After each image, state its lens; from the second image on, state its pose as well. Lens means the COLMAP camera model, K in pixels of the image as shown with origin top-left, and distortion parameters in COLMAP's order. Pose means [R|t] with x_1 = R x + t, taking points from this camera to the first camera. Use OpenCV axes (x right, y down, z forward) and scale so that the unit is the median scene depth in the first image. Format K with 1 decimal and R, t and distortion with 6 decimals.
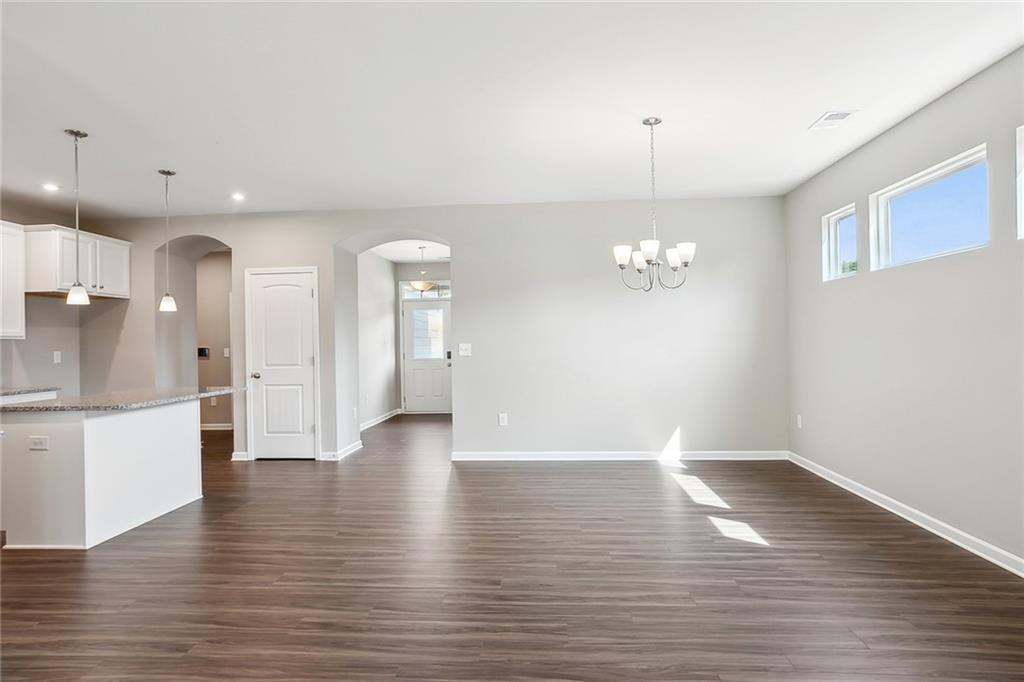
lens RADIAL K [[597.7, 0, 508.0], [0, 597.7, 342.8], [0, 0, 1]] dist [-0.045242, 0.037808]
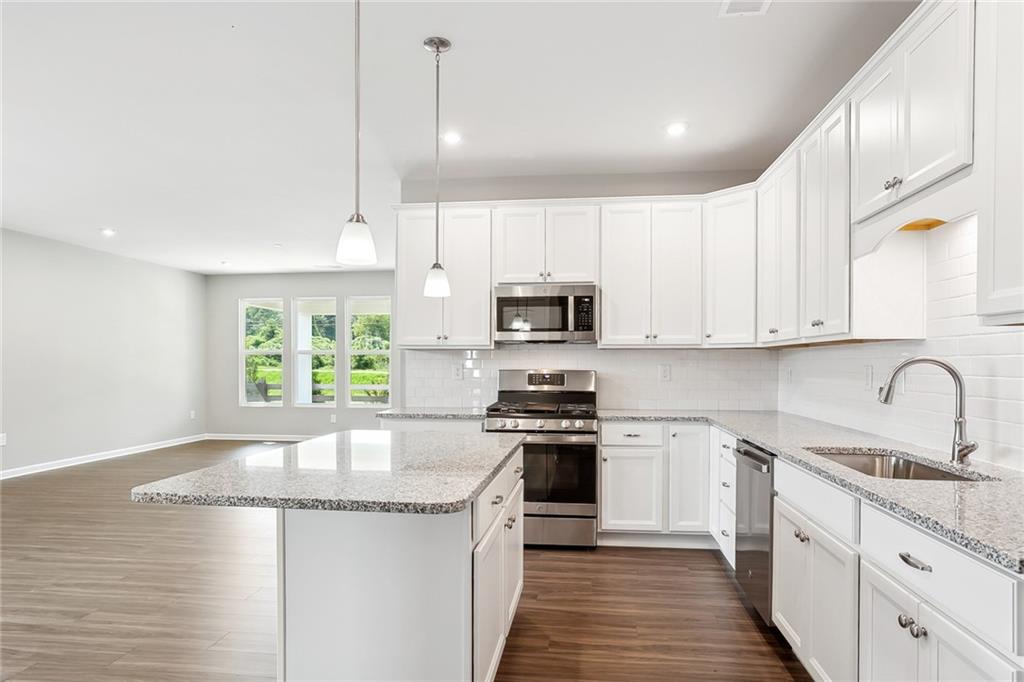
lens RADIAL K [[601.8, 0, 508.2], [0, 601.8, 361.4], [0, 0, 1]] dist [-0.003980, -0.000475]
pose [[-0.997573, 0.014865, 0.068026, -0.581596], [0.014648, 0.999886, -0.003684, 0.008506], [-0.068073, -0.002678, -0.997677, 1.141824]]
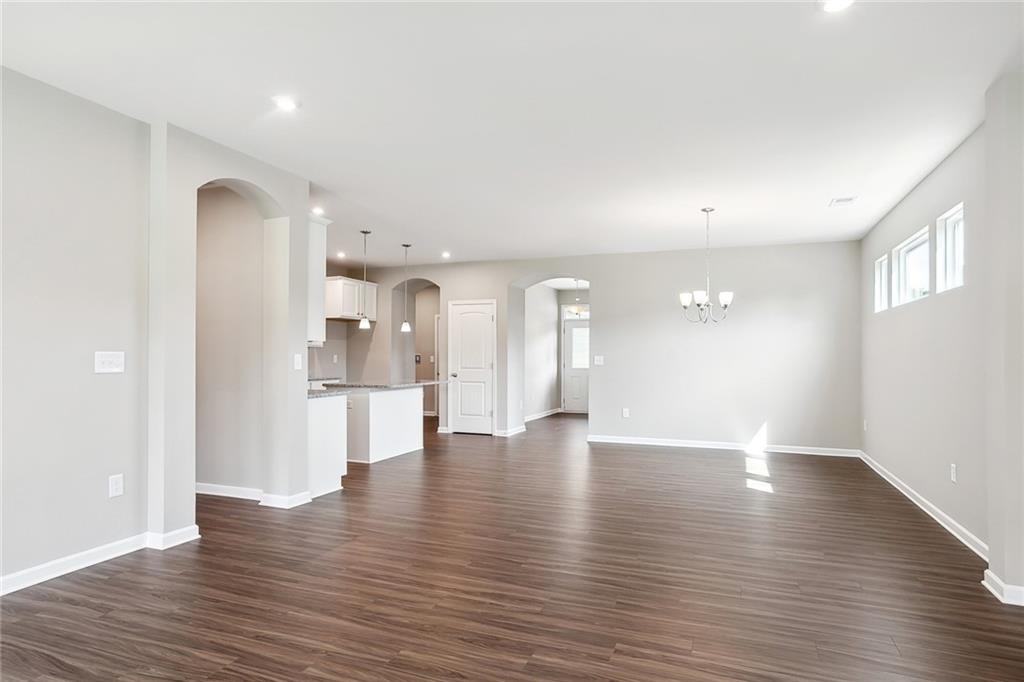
lens RADIAL K [[601.8, 0, 508.2], [0, 601.8, 361.4], [0, 0, 1]] dist [-0.003980, -0.000475]
pose [[0.956054, 0.024151, -0.292195, 0.142480], [-0.021295, 0.999689, 0.012950, 0.000426], [0.292417, -0.006159, 0.956271, -0.403318]]
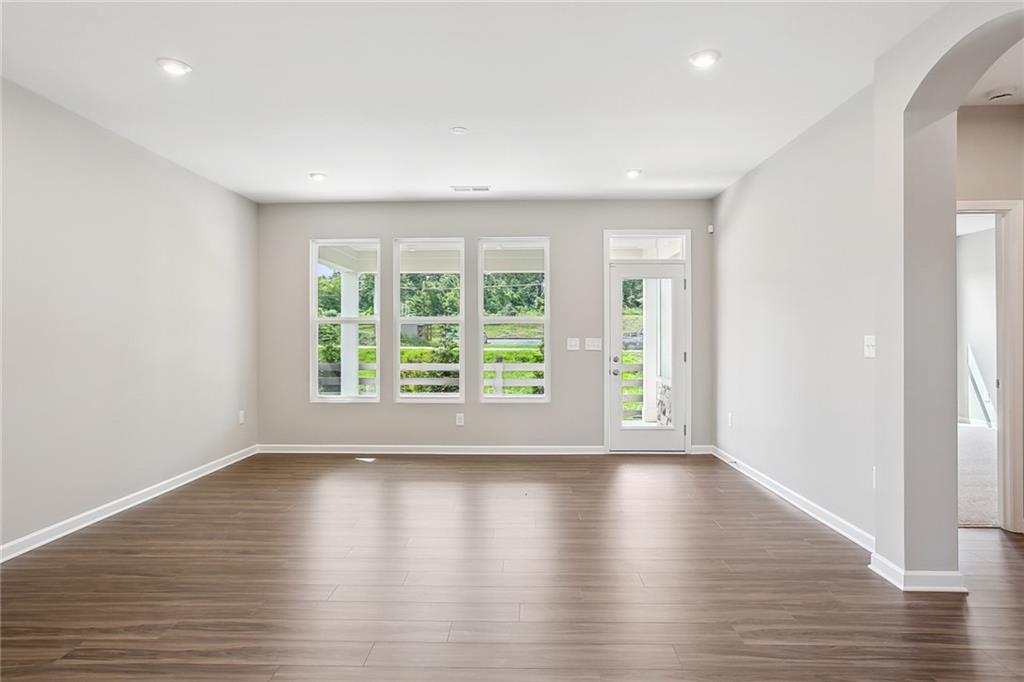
lens RADIAL K [[590.6, 0, 512.0], [0, 590.6, 334.5], [0, 0, 1]] dist [-0.043245, 0.037120]
pose [[-0.999118, 0.018019, -0.037935, -0.049816], [0.018105, 0.999834, -0.001948, -0.000026], [0.037894, -0.002633, -0.999278, 0.616390]]
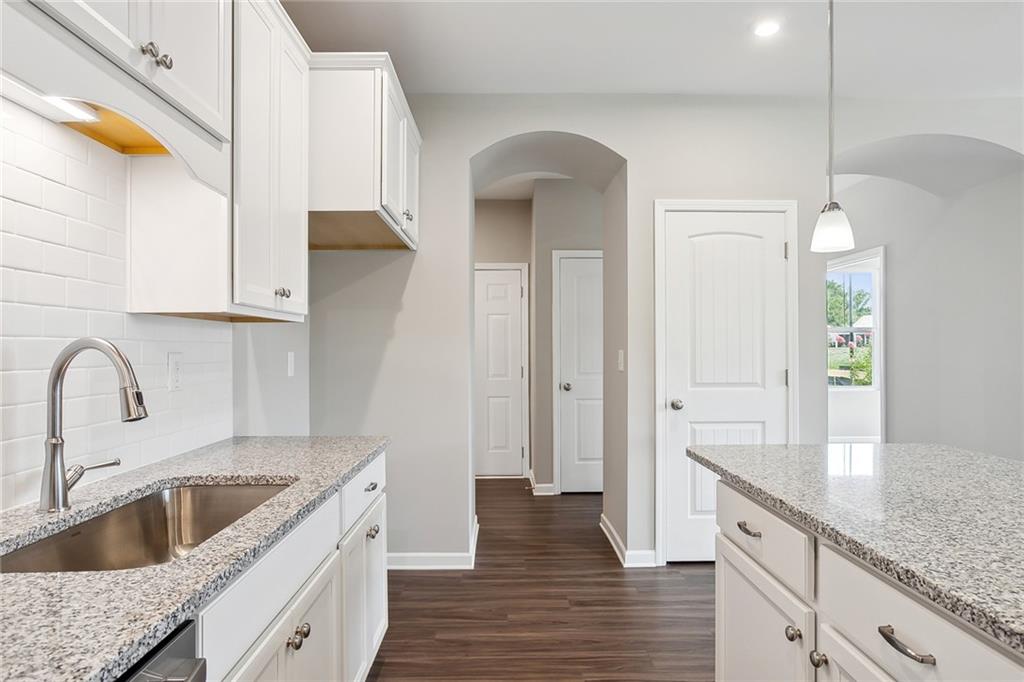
lens RADIAL K [[597.7, 0, 508.0], [0, 597.7, 342.8], [0, 0, 1]] dist [-0.045242, 0.037808]
pose [[0.995722, 0.018096, 0.090612, -0.681121], [-0.017232, 0.999798, -0.010304, 0.010261], [-0.090781, 0.008698, 0.995833, 0.540966]]
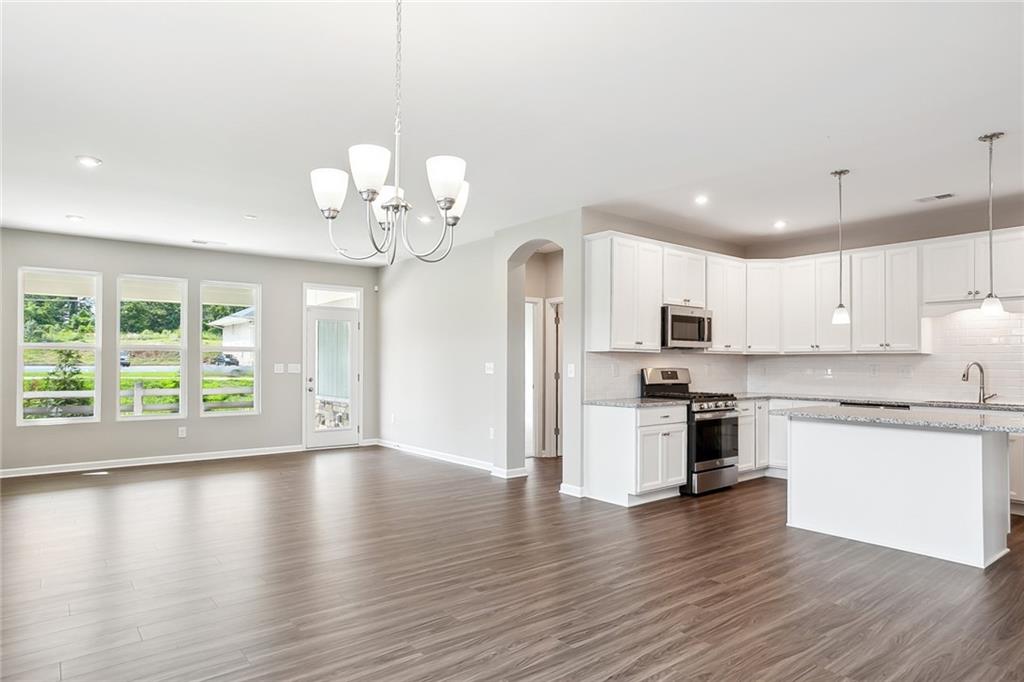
lens RADIAL K [[601.8, 0, 508.2], [0, 601.8, 361.4], [0, 0, 1]] dist [-0.003980, -0.000475]
pose [[-0.740016, 0.012278, -0.672477, 0.347471], [0.009086, 0.999925, 0.008258, -0.006132], [0.672528, 0.000000, -0.740072, 0.961562]]
